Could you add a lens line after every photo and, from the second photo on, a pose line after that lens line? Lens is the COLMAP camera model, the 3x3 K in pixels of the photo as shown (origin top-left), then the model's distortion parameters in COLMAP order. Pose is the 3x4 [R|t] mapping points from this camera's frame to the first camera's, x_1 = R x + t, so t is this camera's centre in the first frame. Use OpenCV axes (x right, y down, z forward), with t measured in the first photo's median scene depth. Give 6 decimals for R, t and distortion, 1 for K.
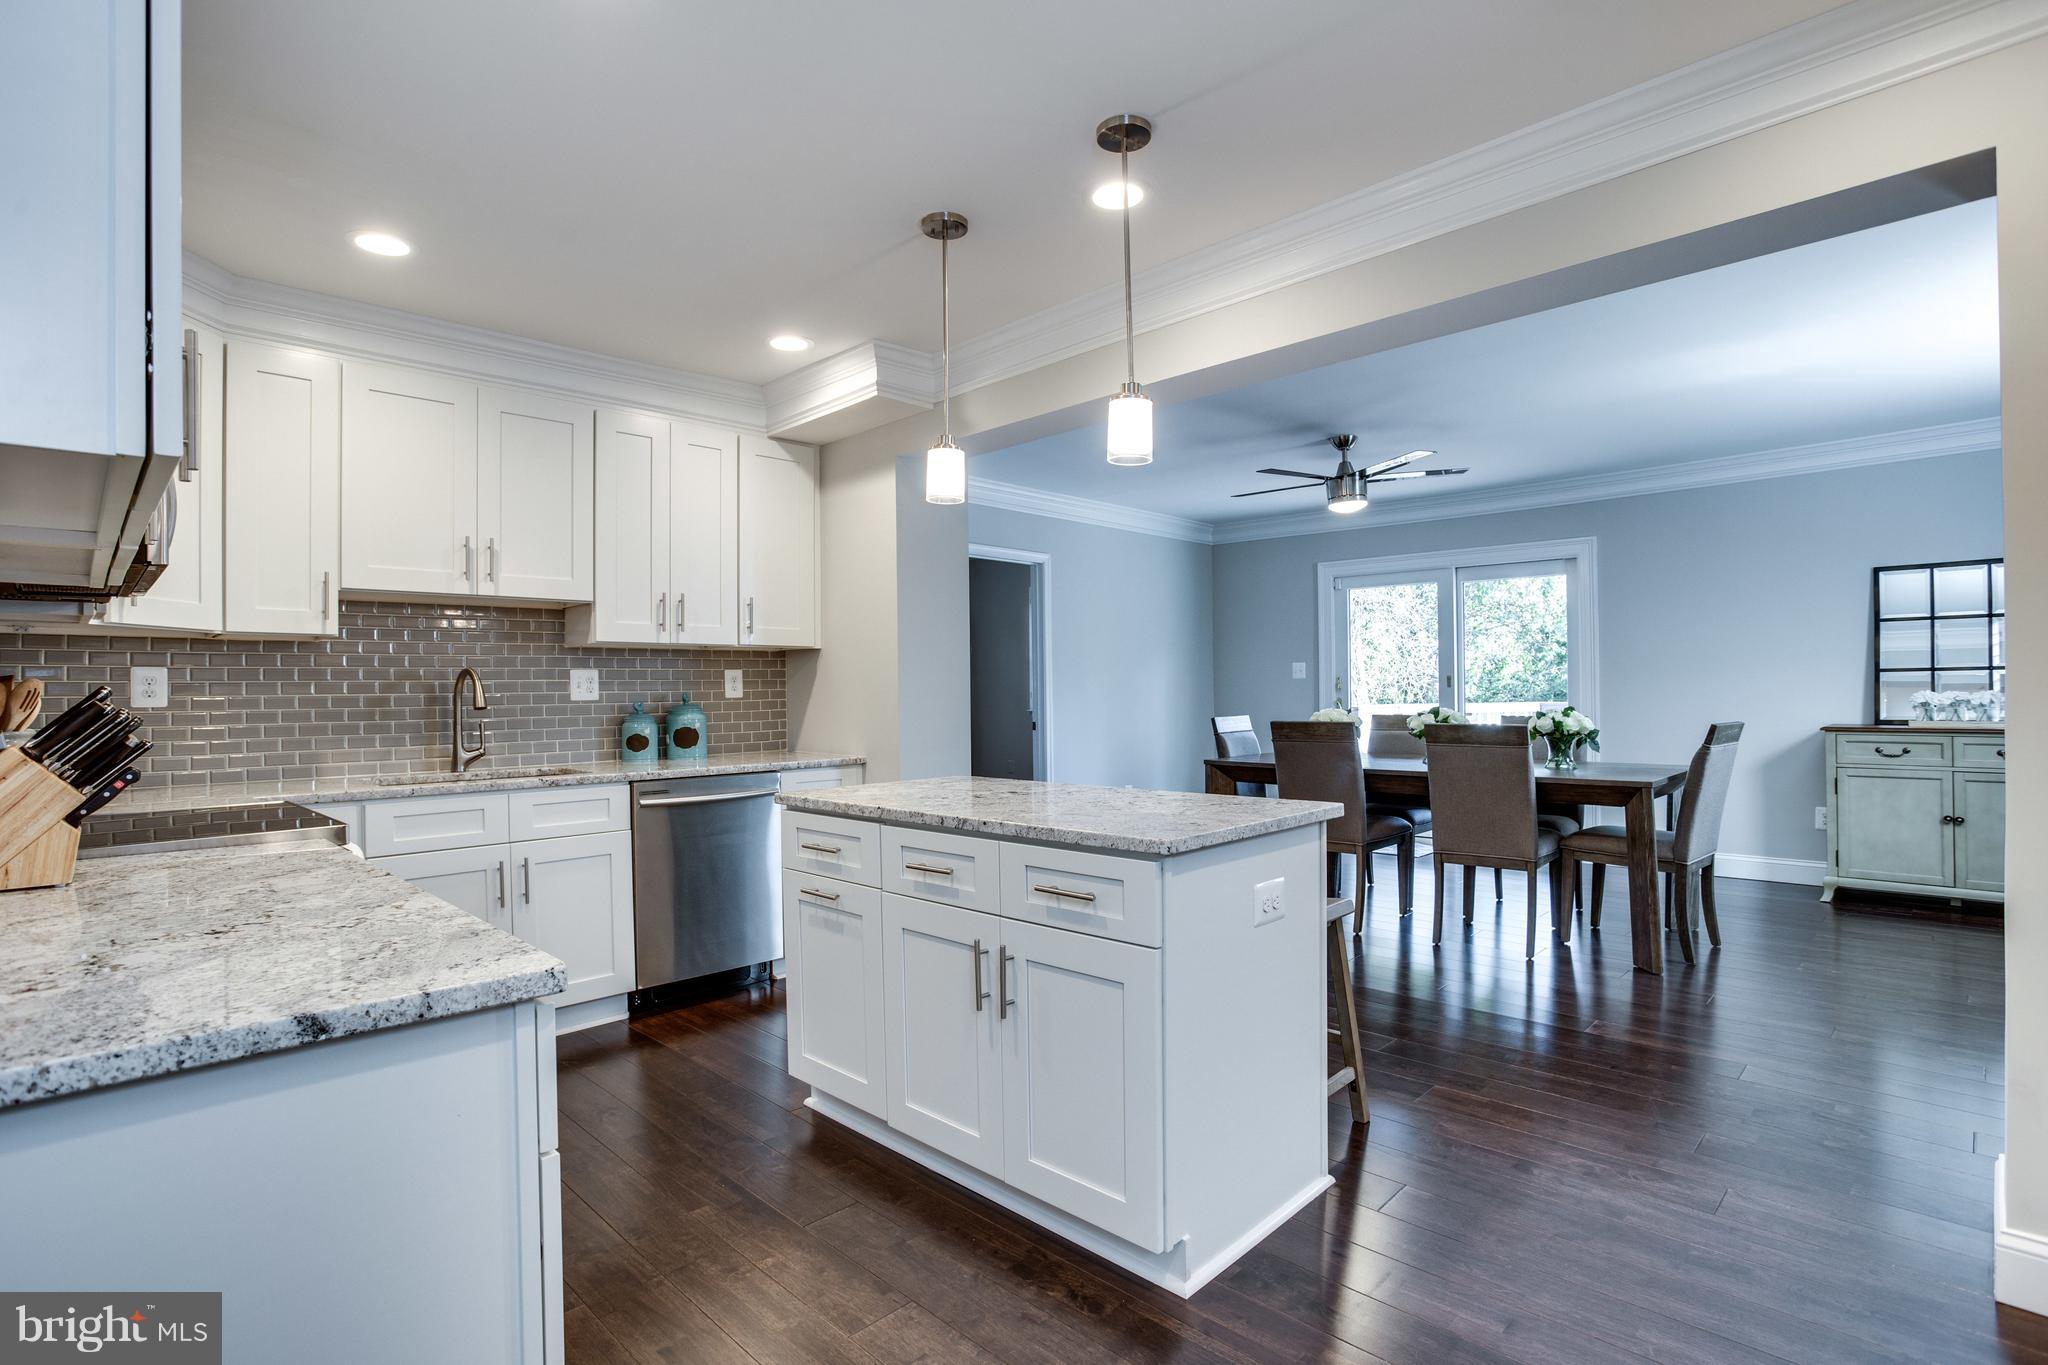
lens RADIAL K [[995.1, 0, 1022.3], [0, 995.1, 677.5], [0, 0, 1]] dist [-0.071213, 0.030641]
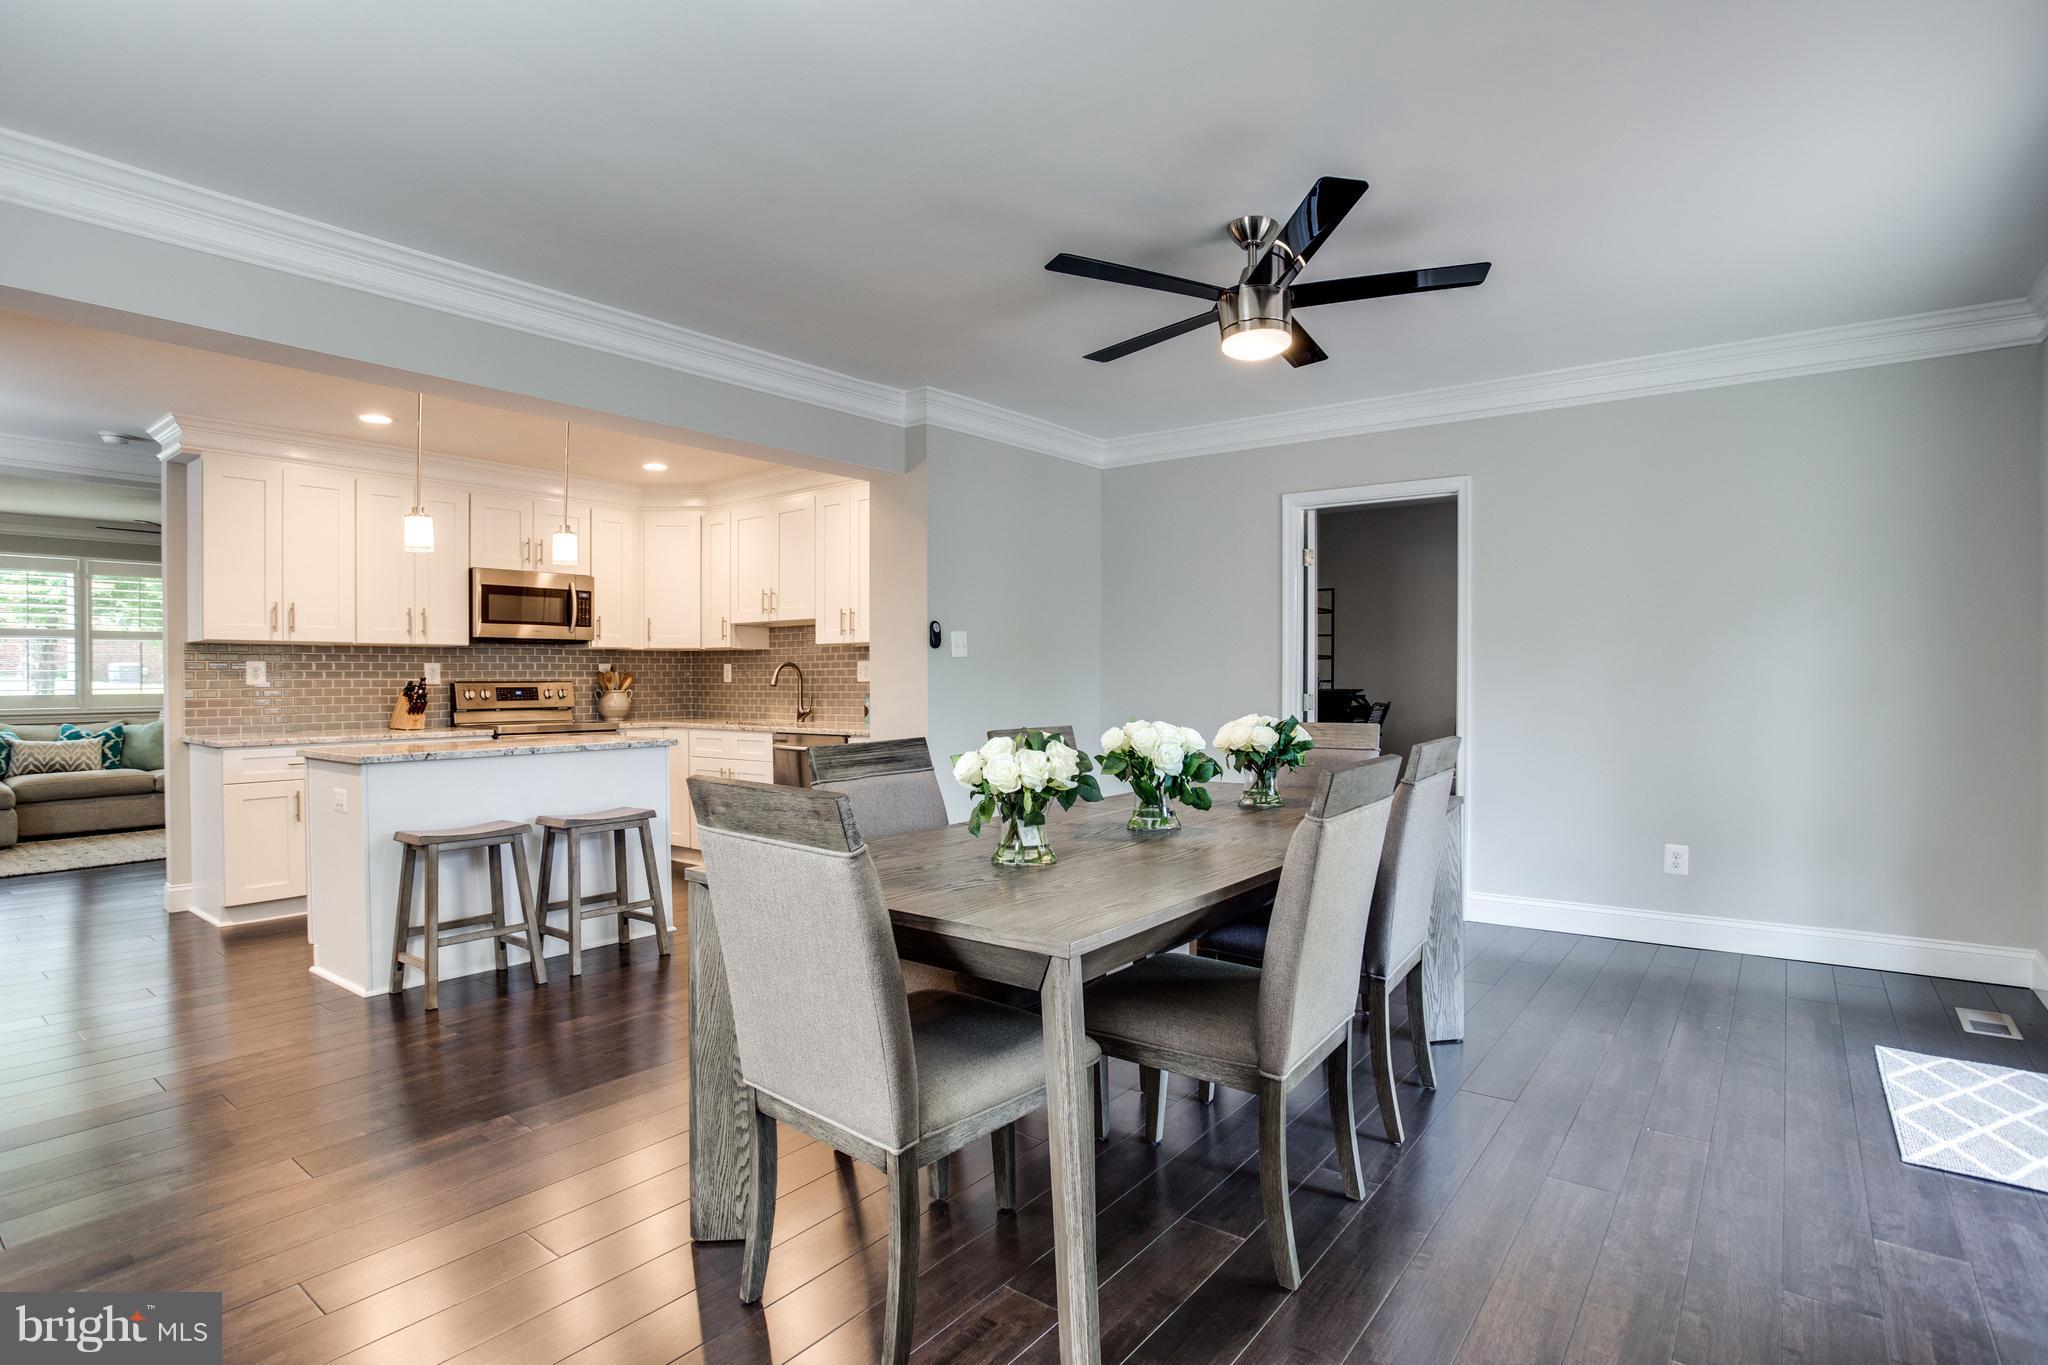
lens RADIAL K [[1020.0, 0, 1021.4], [0, 1020.0, 677.8], [0, 0, 1]] dist [-0.072216, 0.023530]
pose [[0.125452, 0.012604, -0.992020, 1.422624], [0.016610, 0.999752, 0.014802, -0.001759], [0.991961, -0.018334, 0.125212, 1.301280]]
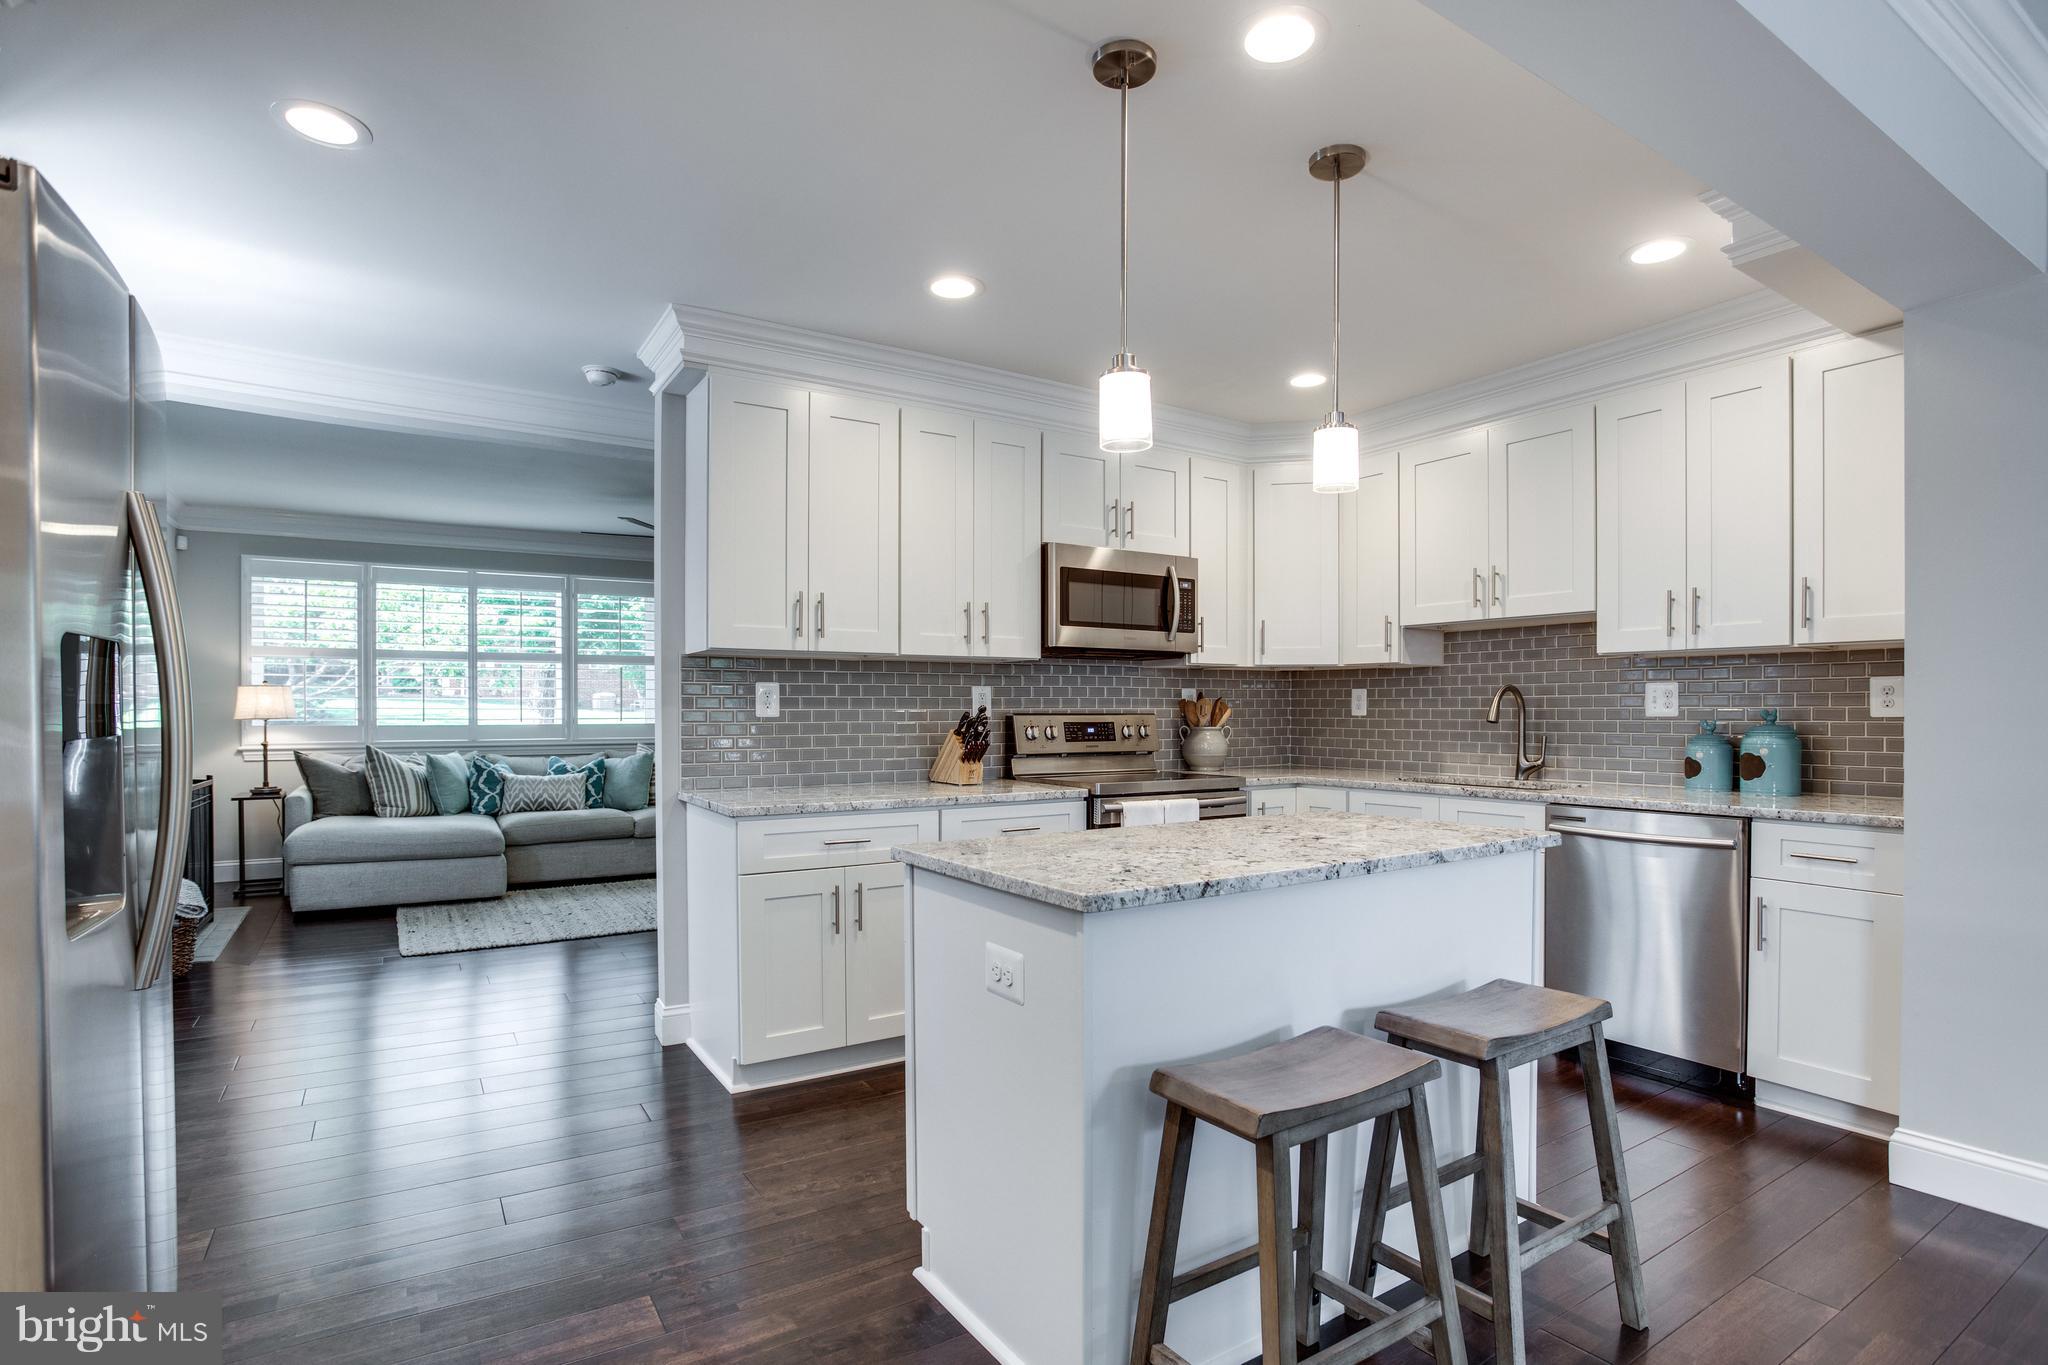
lens RADIAL K [[1003.0, 0, 1016.5], [0, 1003.0, 711.0], [0, 0, 1]] dist [-0.074030, 0.000051]
pose [[-0.221467, 0.013862, -0.975069, 0.688415], [0.015832, 0.999818, 0.010618, -0.001012], [0.975039, -0.013086, -0.221647, 0.773246]]
